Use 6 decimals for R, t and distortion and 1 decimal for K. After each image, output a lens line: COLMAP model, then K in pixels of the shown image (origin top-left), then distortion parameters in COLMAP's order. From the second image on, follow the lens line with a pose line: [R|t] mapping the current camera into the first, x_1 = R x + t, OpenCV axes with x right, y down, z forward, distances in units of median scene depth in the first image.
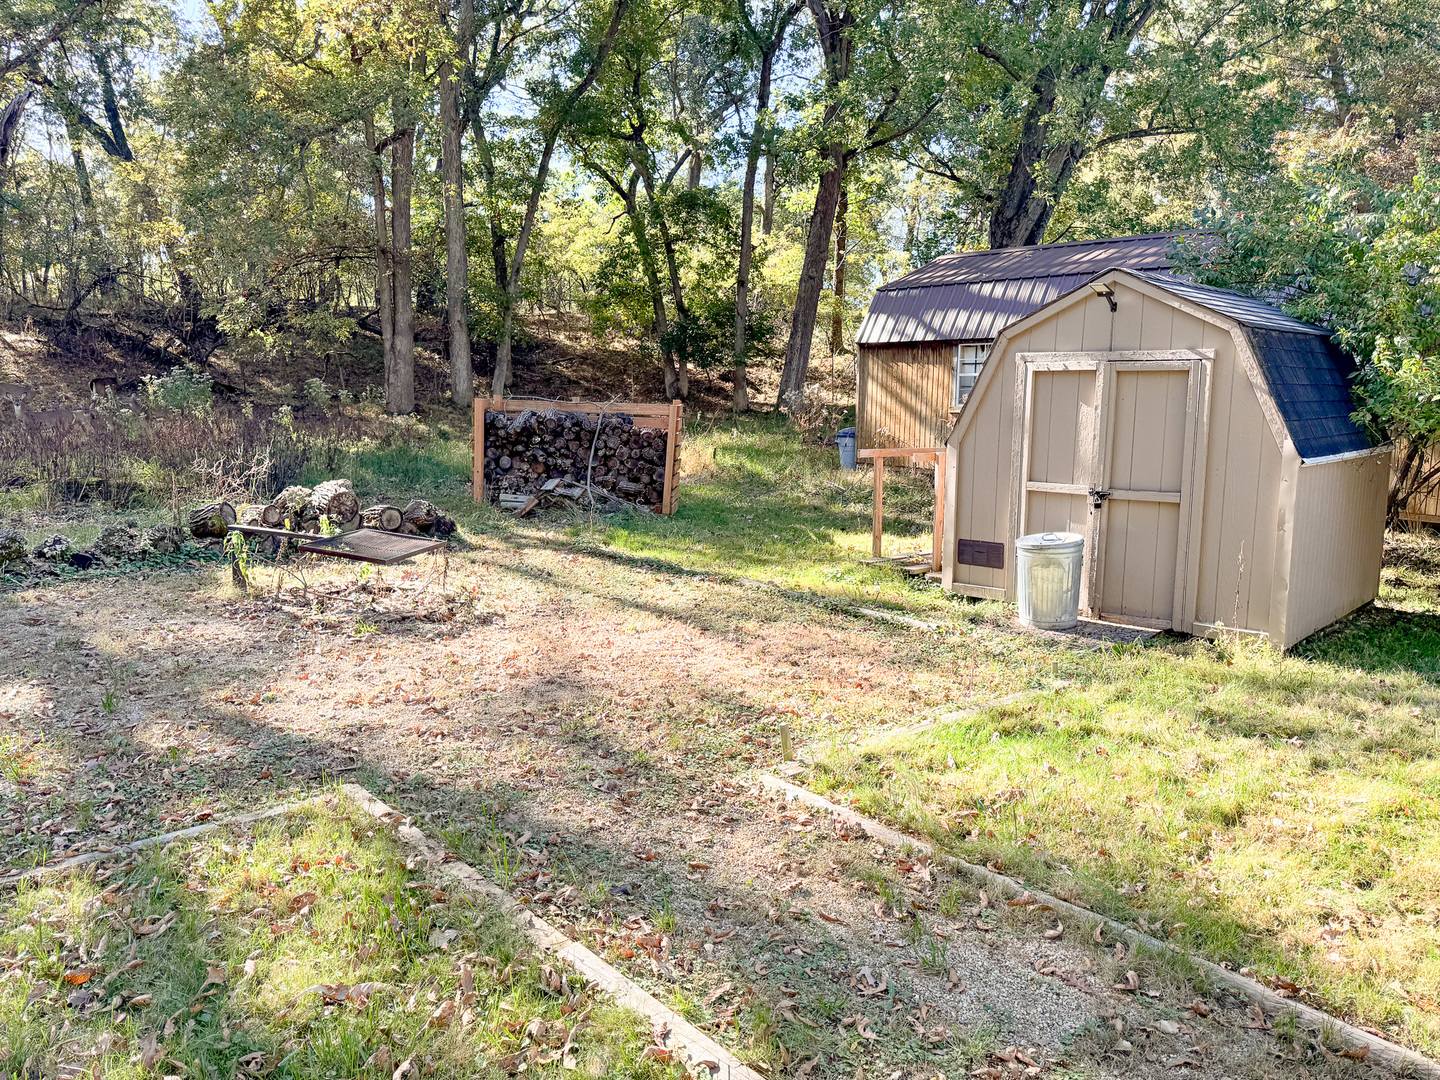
lens RADIAL K [[1013.3, 0, 720.4], [0, 1013.3, 538.4], [0, 0, 1]] dist [0.031435, -0.006888]
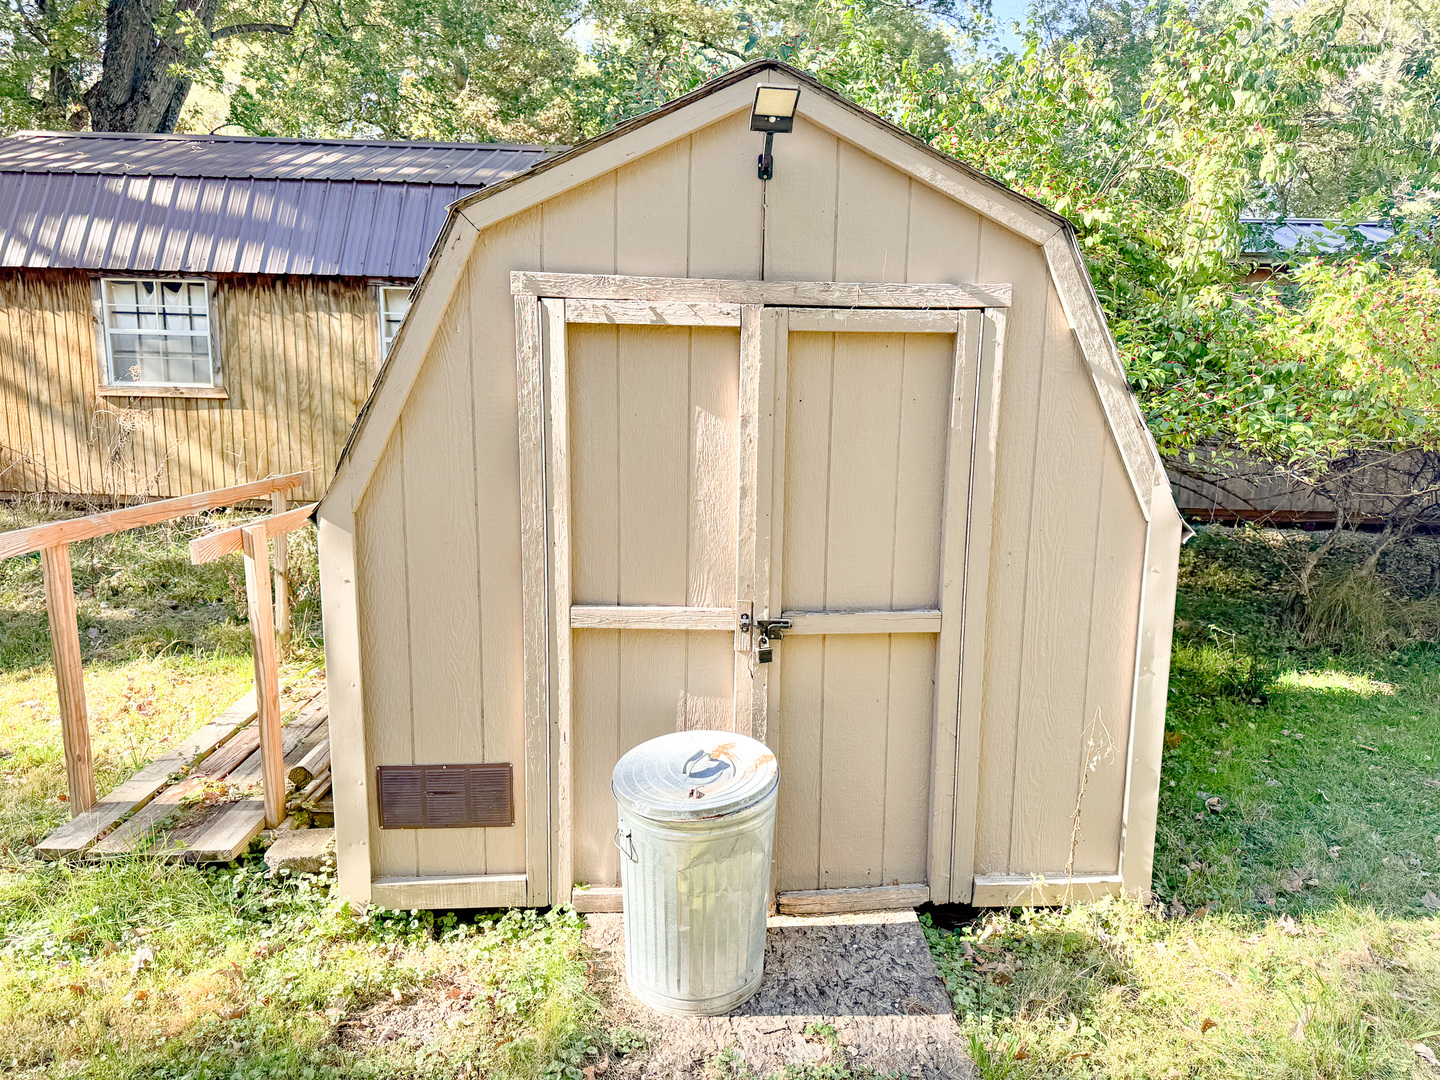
lens RADIAL K [[1013.3, 0, 719.5], [0, 1013.3, 537.6], [0, 0, 1]] dist [0.031435, -0.006888]
pose [[0.677037, -0.114318, 0.727016, 0.060239], [0.092028, 0.993259, 0.070481, -0.104835], [-0.730173, 0.019188, 0.682993, 0.691381]]
